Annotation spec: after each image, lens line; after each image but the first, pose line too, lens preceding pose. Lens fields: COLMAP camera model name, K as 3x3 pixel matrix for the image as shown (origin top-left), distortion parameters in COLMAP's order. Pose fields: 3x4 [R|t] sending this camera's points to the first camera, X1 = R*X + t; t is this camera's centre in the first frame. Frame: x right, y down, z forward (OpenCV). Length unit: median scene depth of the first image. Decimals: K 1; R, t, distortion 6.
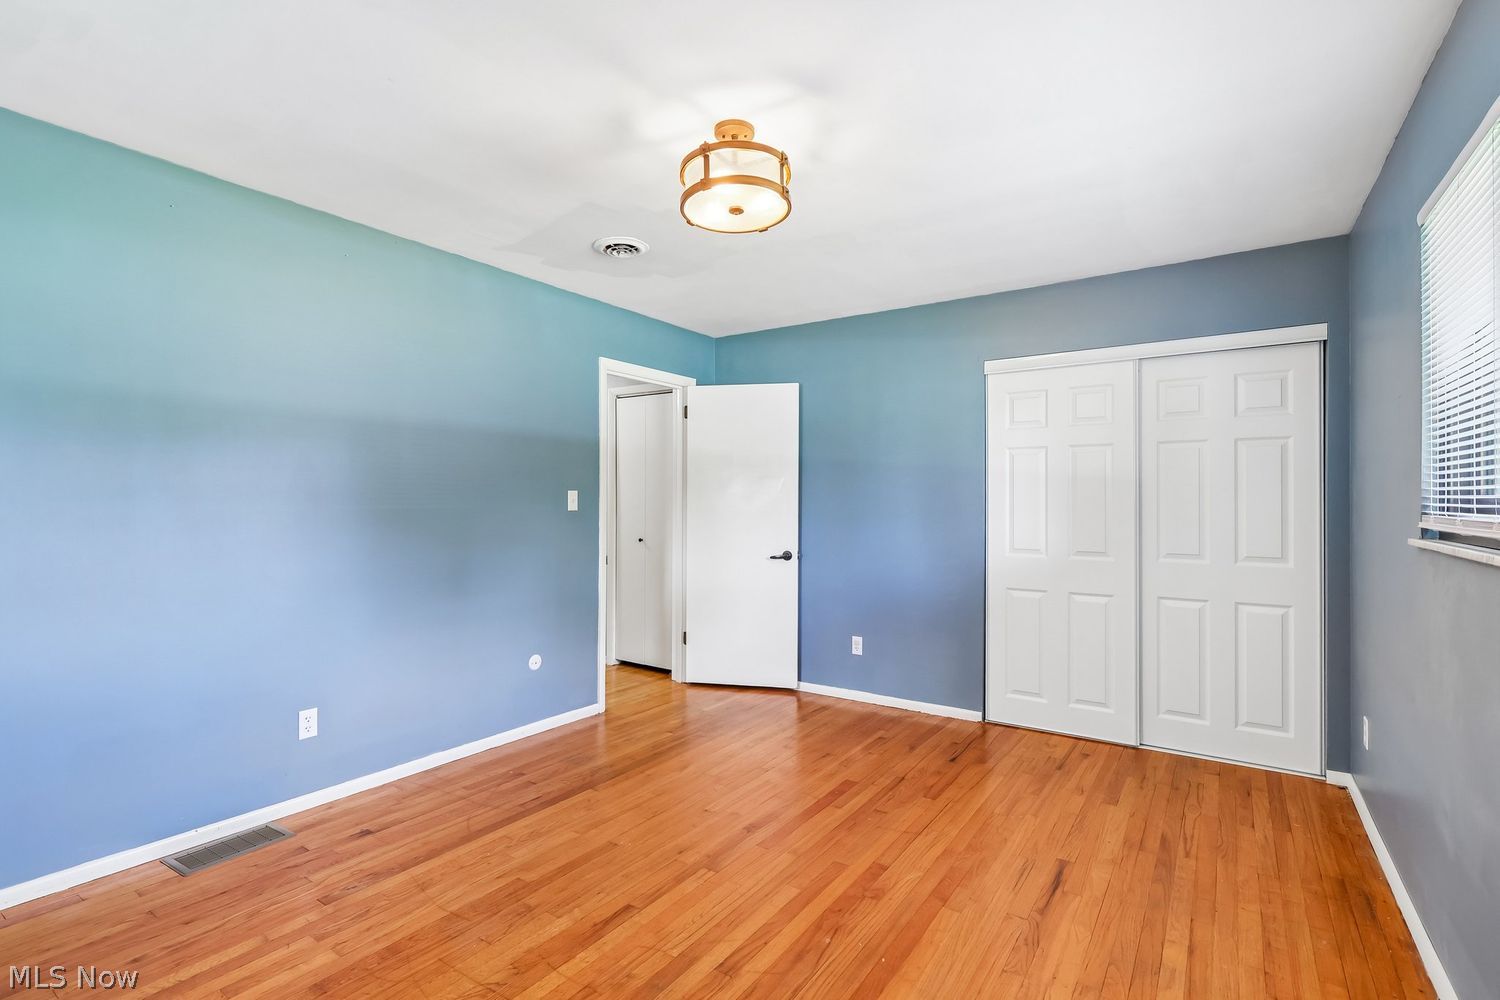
lens RADIAL K [[691.1, 0, 750.0], [0, 691.1, 500.0], [0, 0, 1]] dist [0.000406, 0.000172]
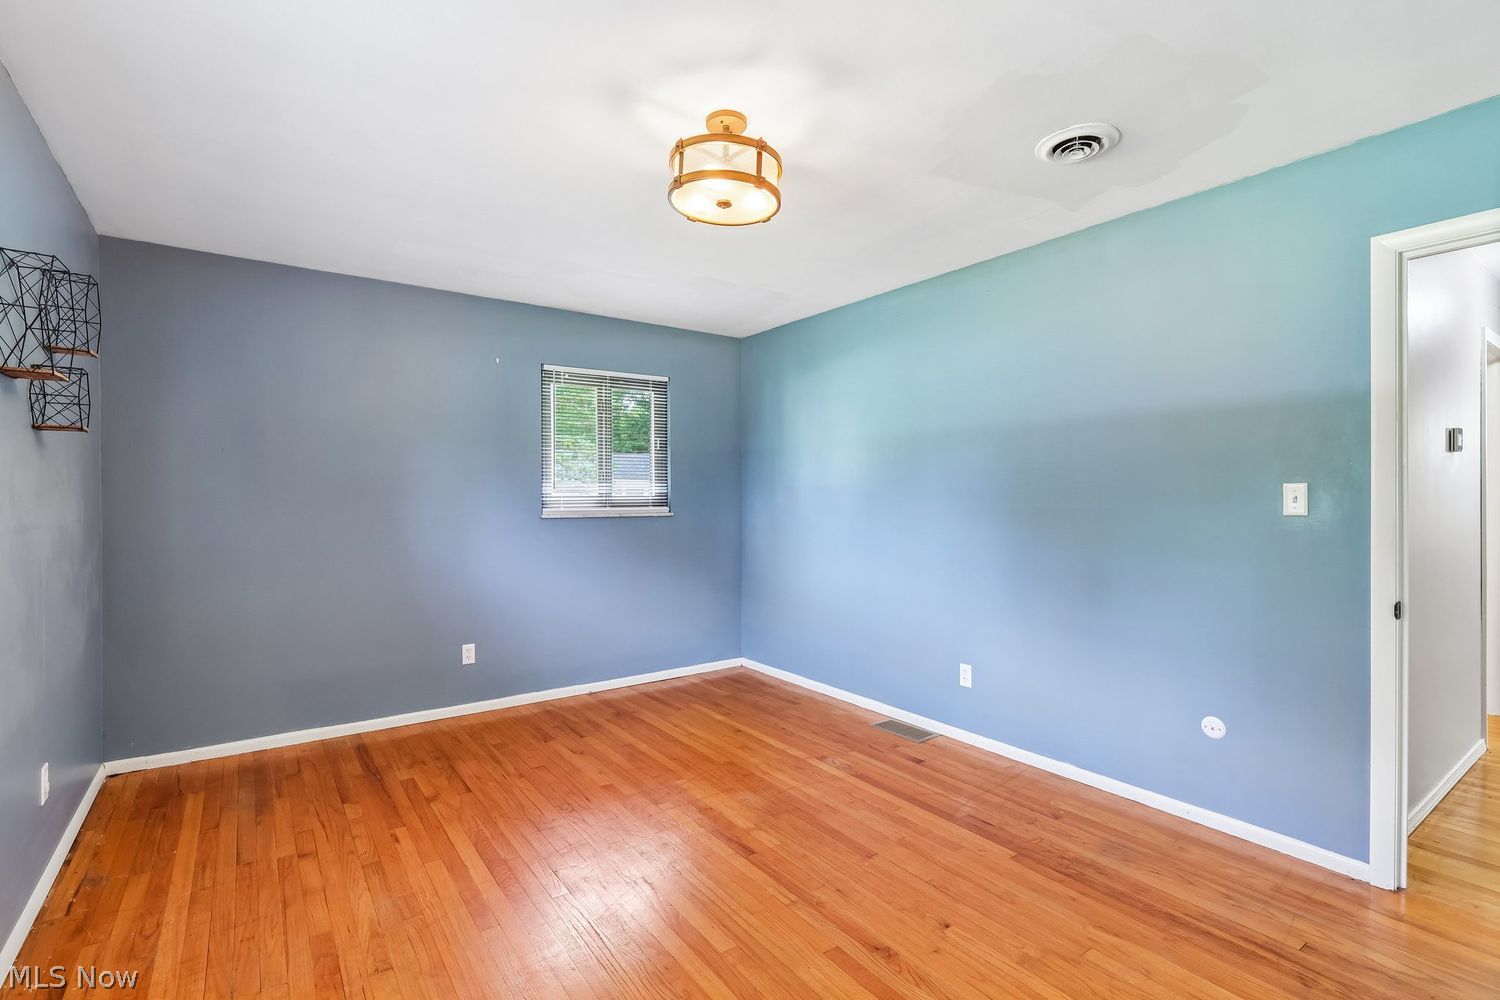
lens RADIAL K [[693.7, 0, 744.2], [0, 693.7, 504.3], [0, 0, 1]] dist [0.000711, 0.000315]
pose [[-0.344455, 0.006187, -0.938782, 0.694510], [0.002840, 0.999981, 0.005549, 0.000630], [0.938798, -0.000754, -0.344466, 1.054581]]
